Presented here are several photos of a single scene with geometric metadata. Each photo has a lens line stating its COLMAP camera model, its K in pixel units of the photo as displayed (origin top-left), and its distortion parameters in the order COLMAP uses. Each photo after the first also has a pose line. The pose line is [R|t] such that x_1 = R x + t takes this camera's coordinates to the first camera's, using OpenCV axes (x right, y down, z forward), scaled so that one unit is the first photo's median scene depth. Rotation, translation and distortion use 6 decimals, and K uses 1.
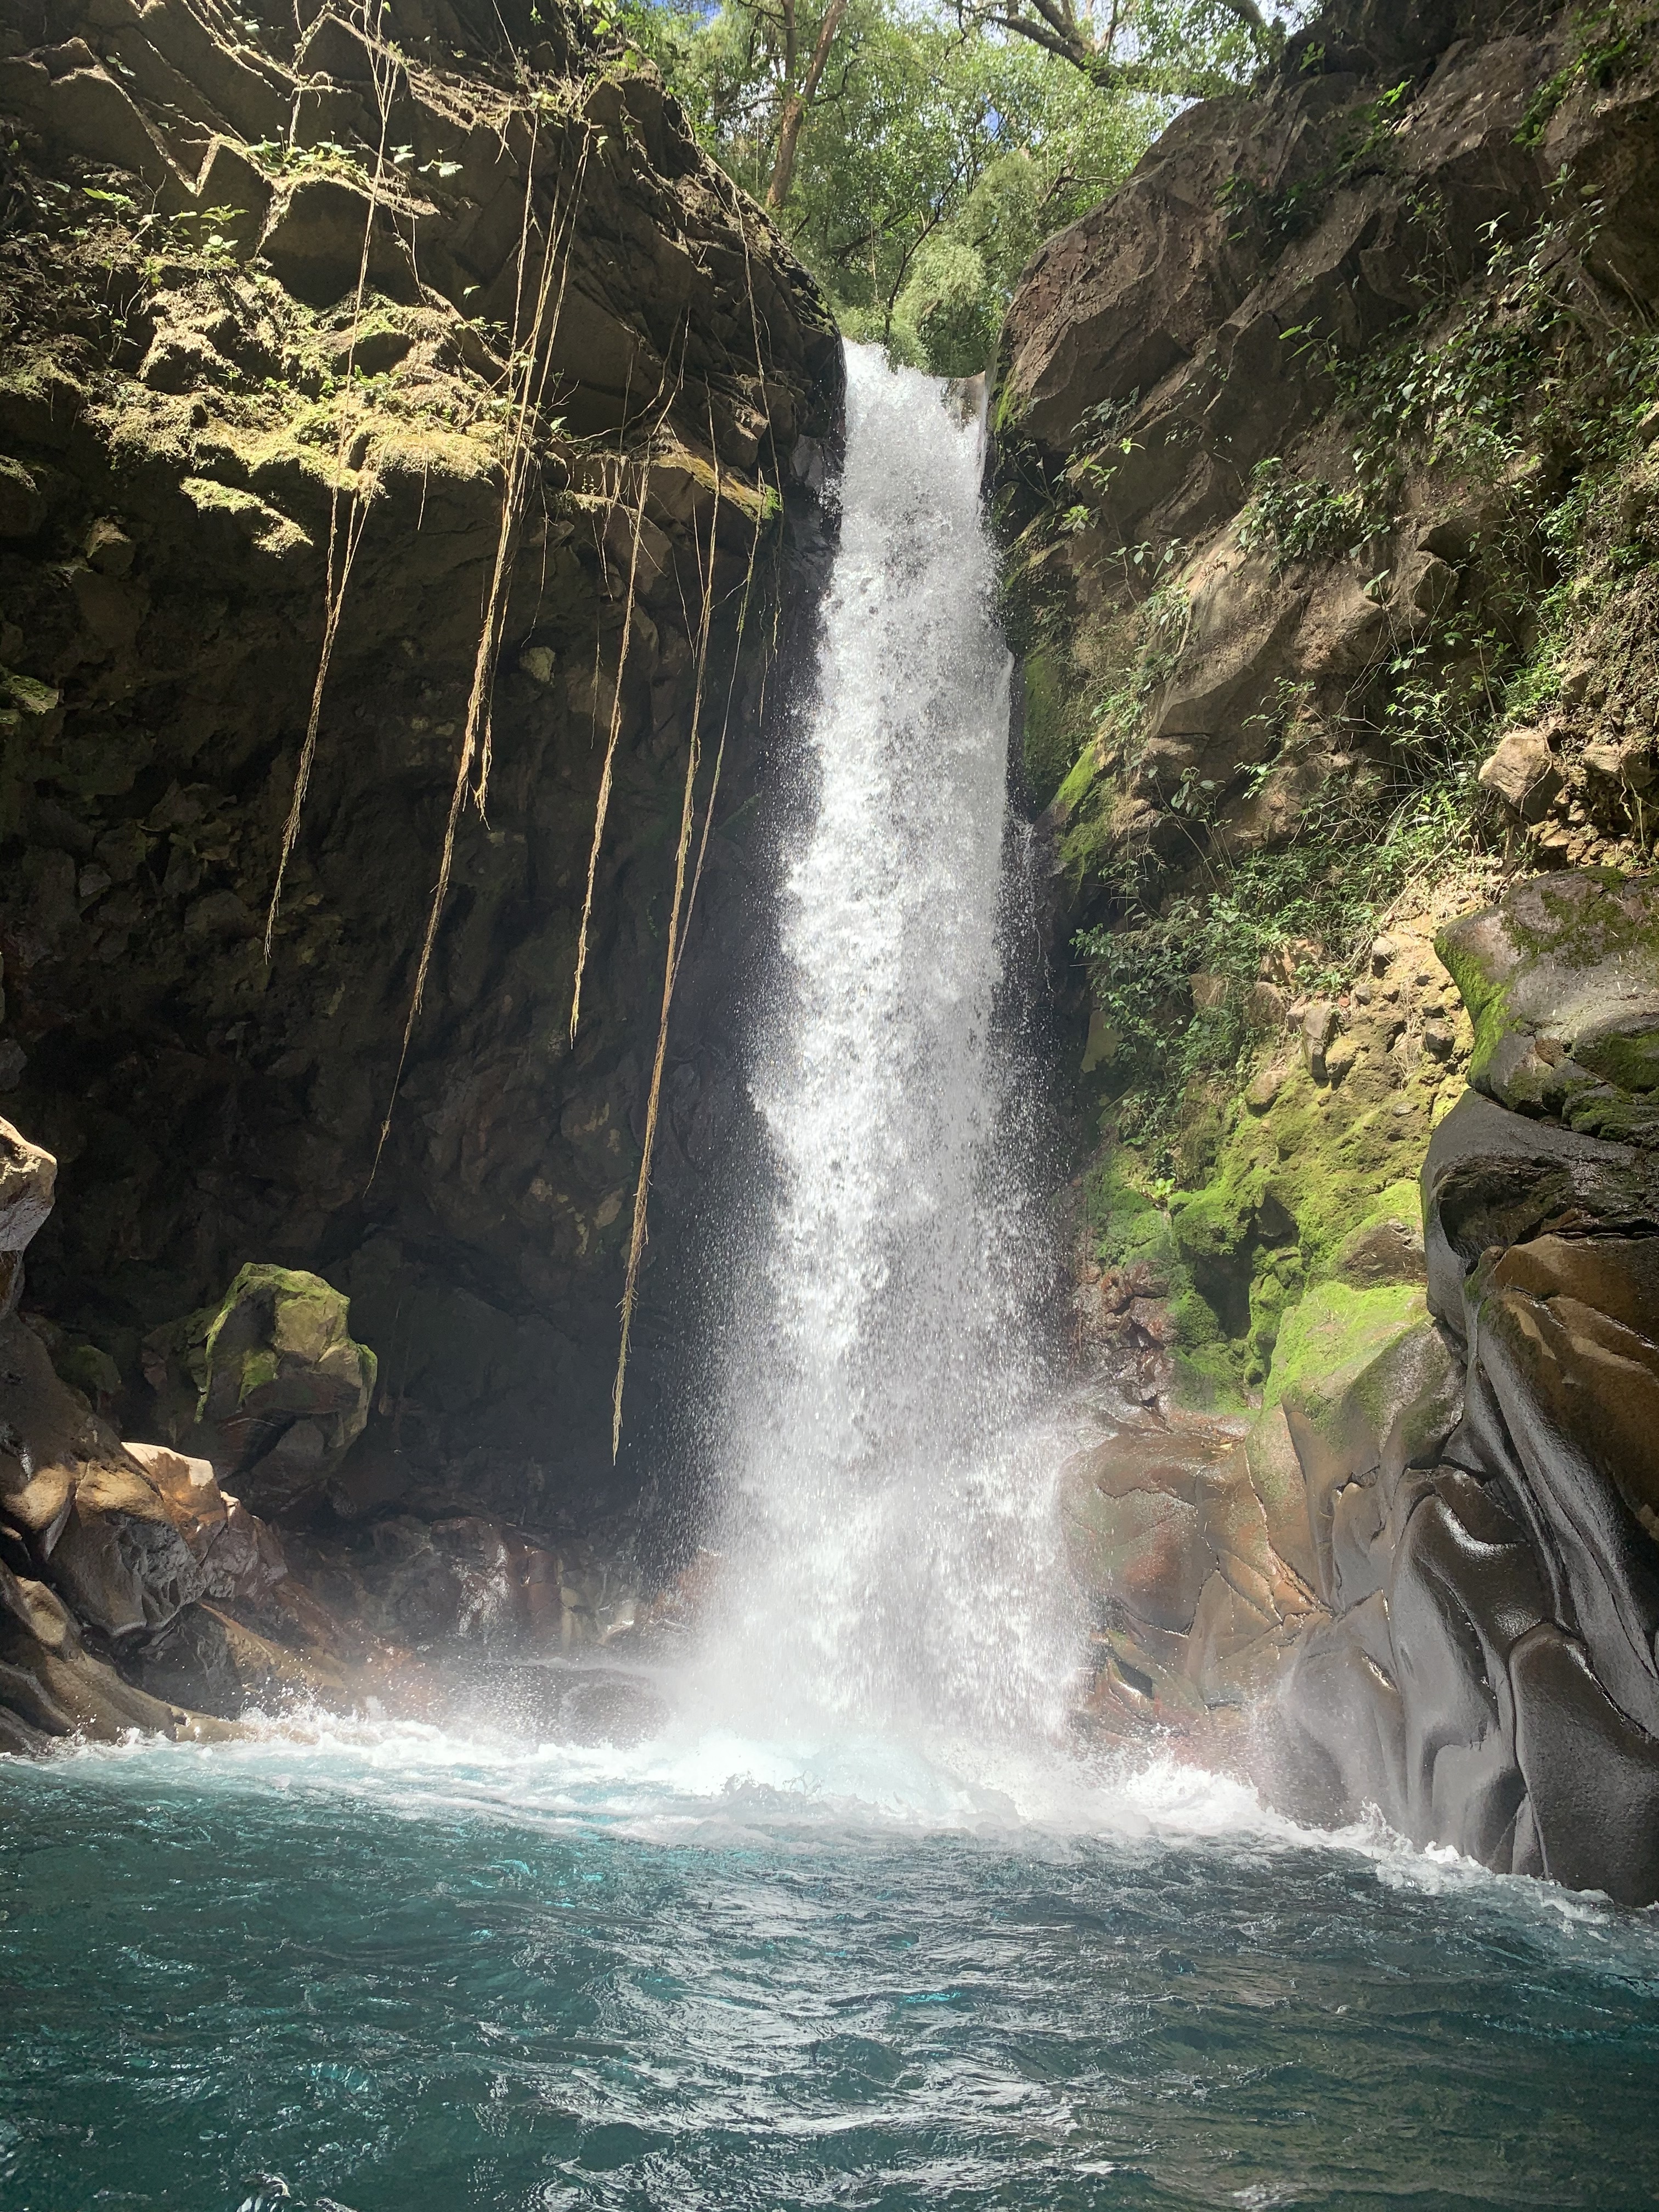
lens RADIAL K [[1691.8, 0, 815.4], [0, 1691.8, 1082.4], [0, 0, 1]] dist [0.028439, -0.025372]
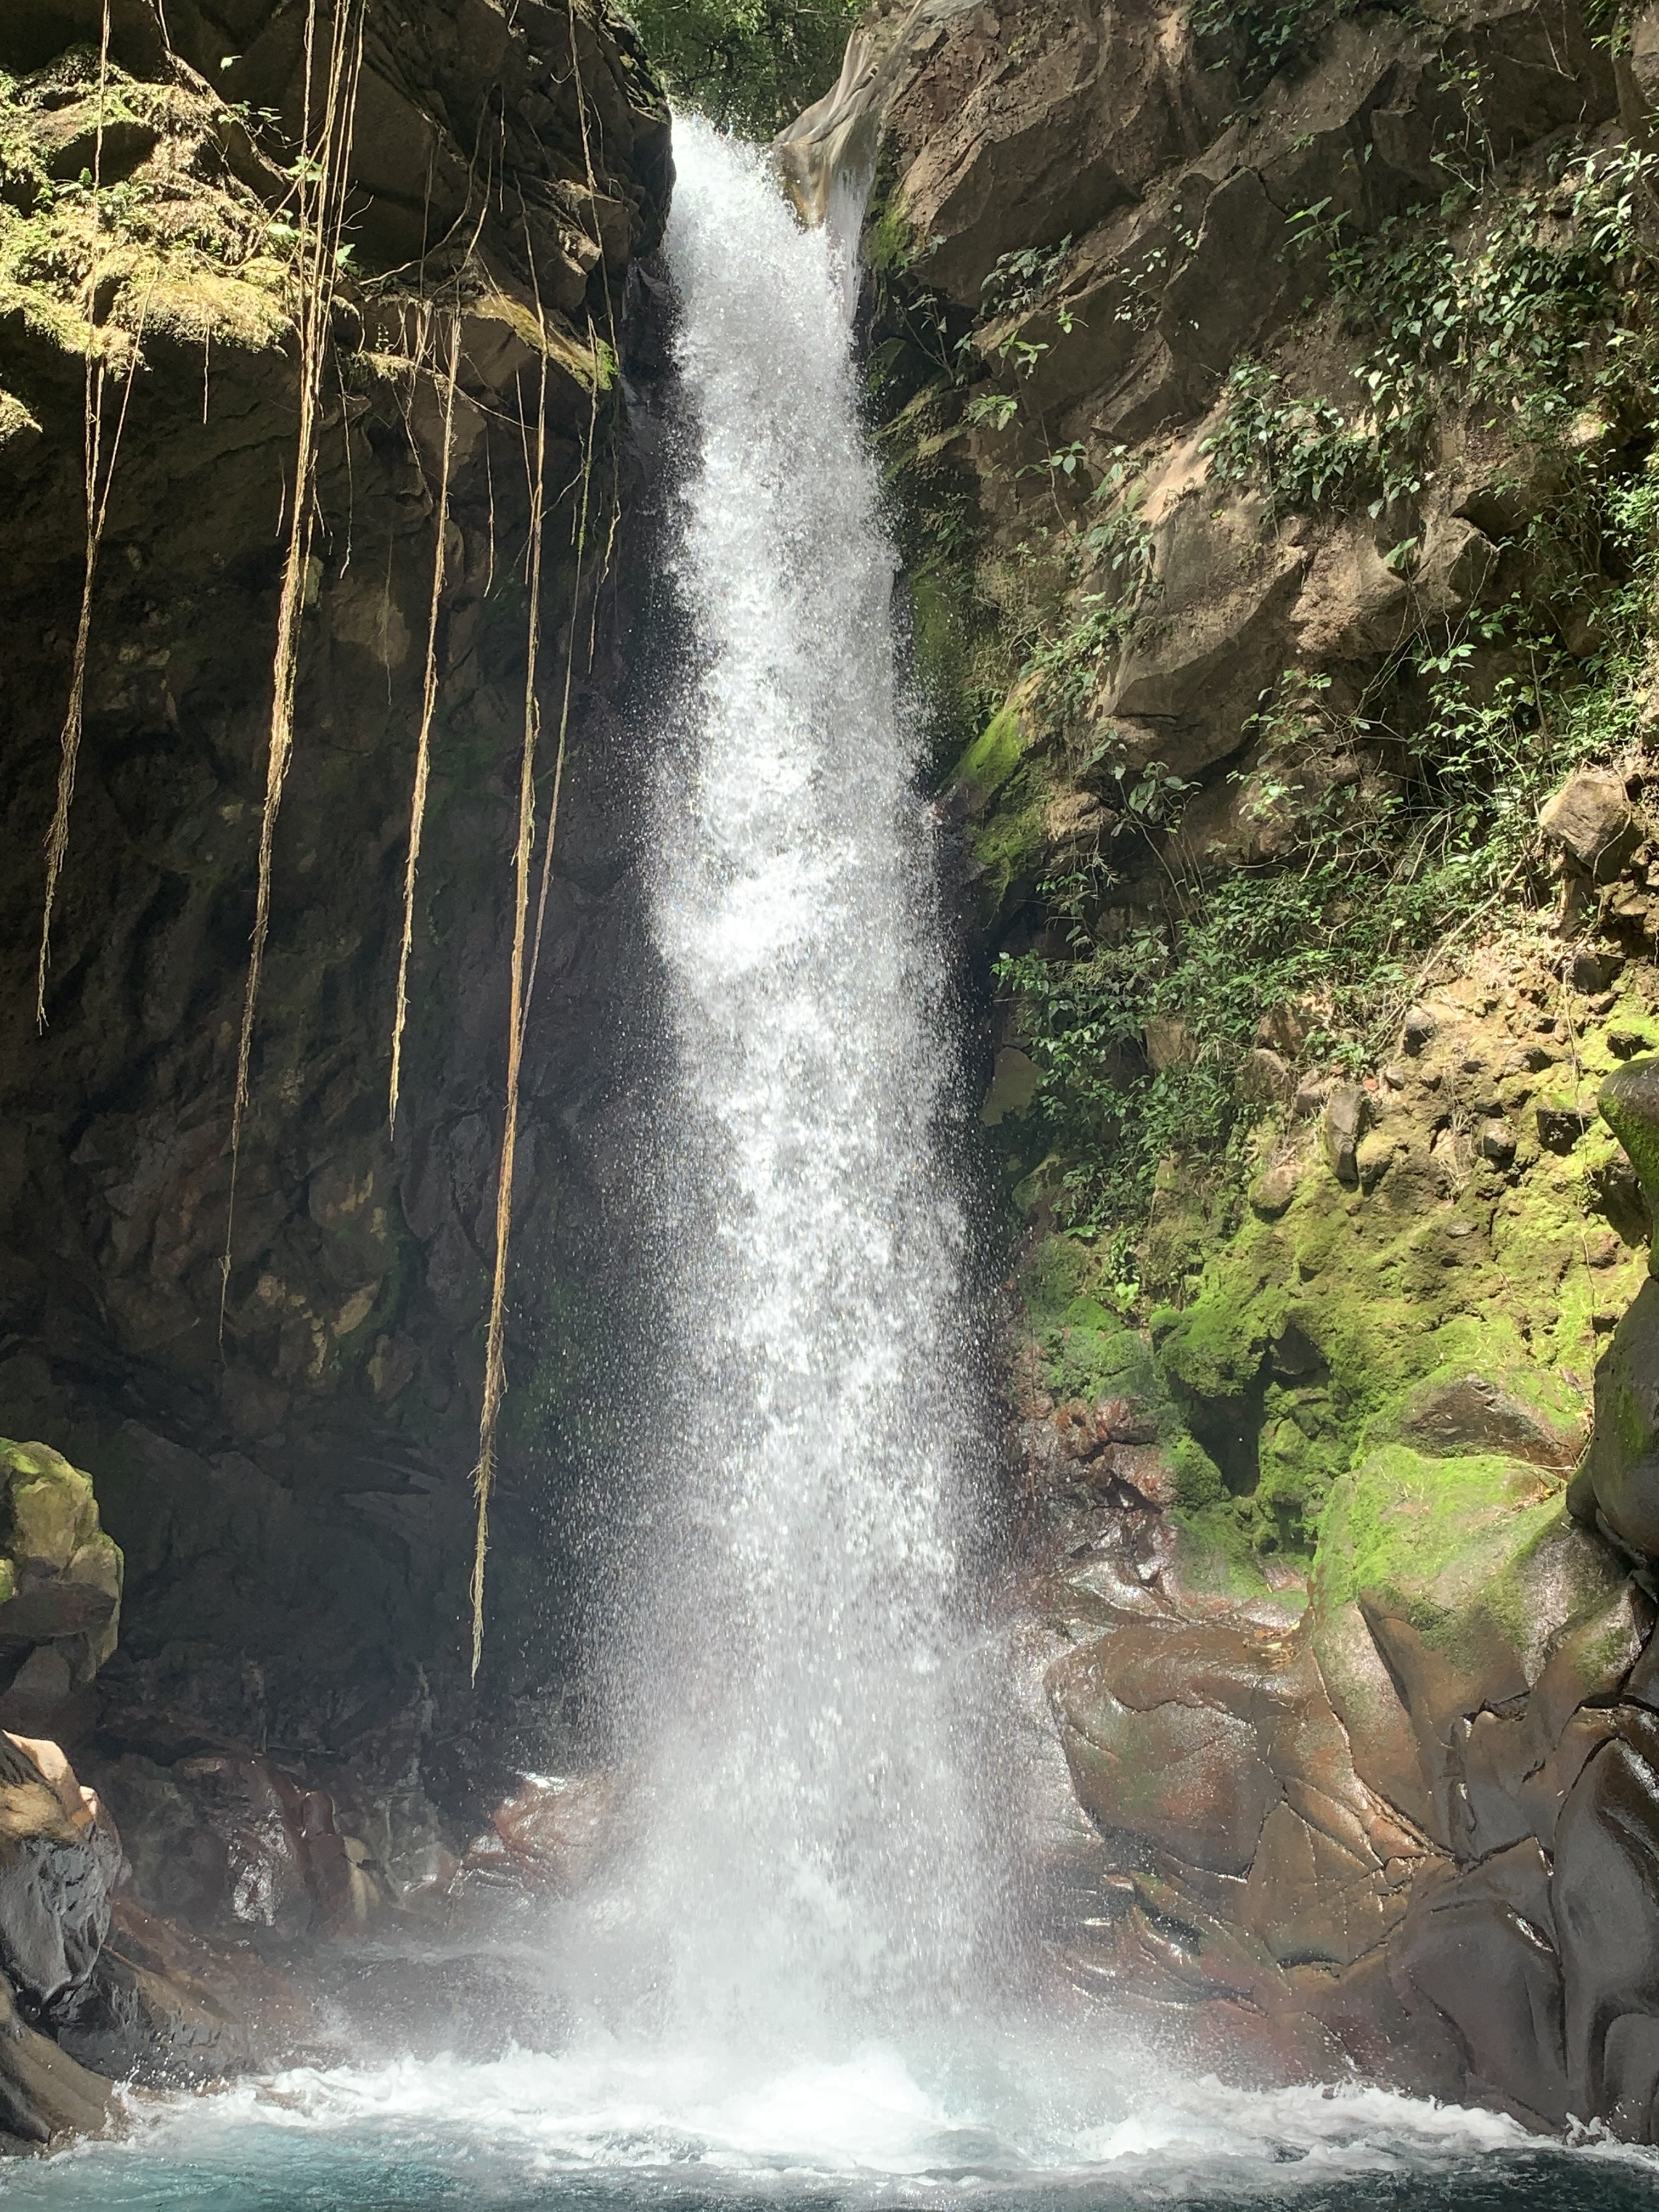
lens RADIAL K [[2470.5, 0, 798.3], [0, 2470.5, 1066.8], [0, 0, 1]] dist [0.053428, 0.000000]
pose [[0.976281, 0.006135, 0.216420, -0.207120], [-0.015441, 0.999026, 0.041339, -0.095754], [-0.215956, -0.043701, 0.975425, -0.102865]]
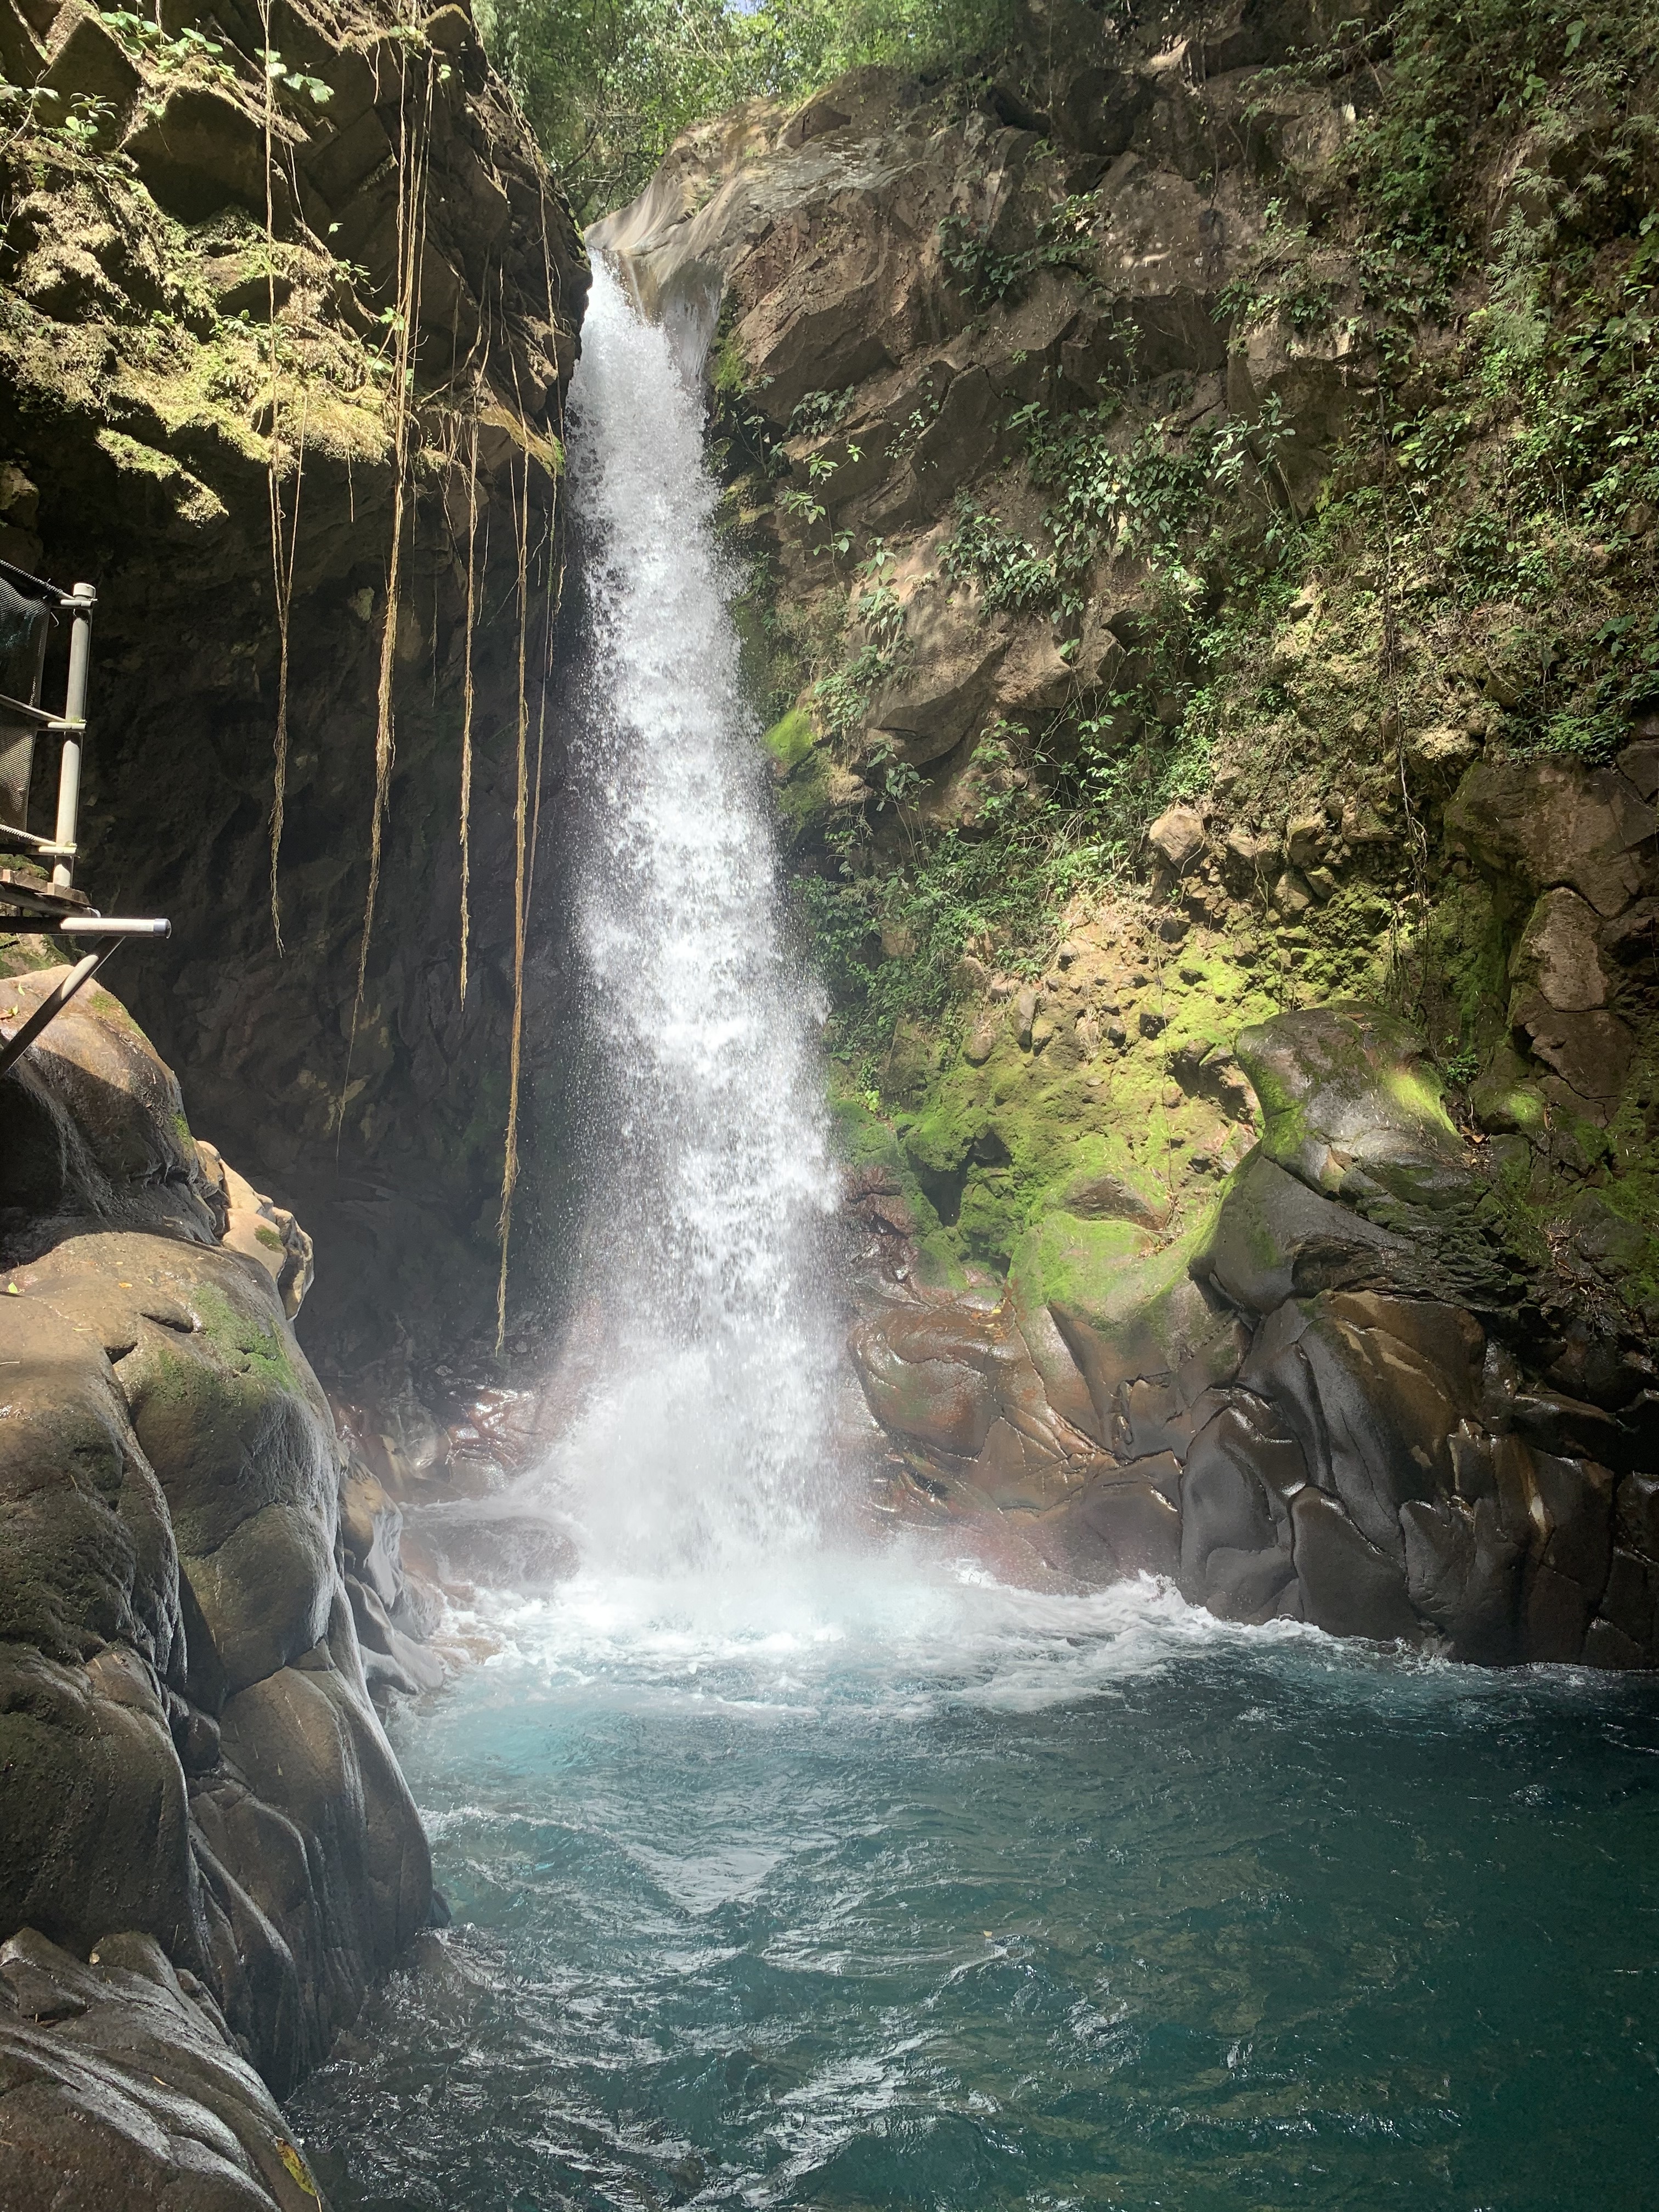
lens RADIAL K [[1691.8, 0, 819.5], [0, 1691.8, 1102.4], [0, 0, 1]] dist [0.028439, -0.025372]
pose [[0.884544, -0.023217, 0.465878, -0.456941], [-0.086920, 0.973063, 0.213524, -0.219888], [-0.458287, -0.229366, 0.858699, -0.105441]]
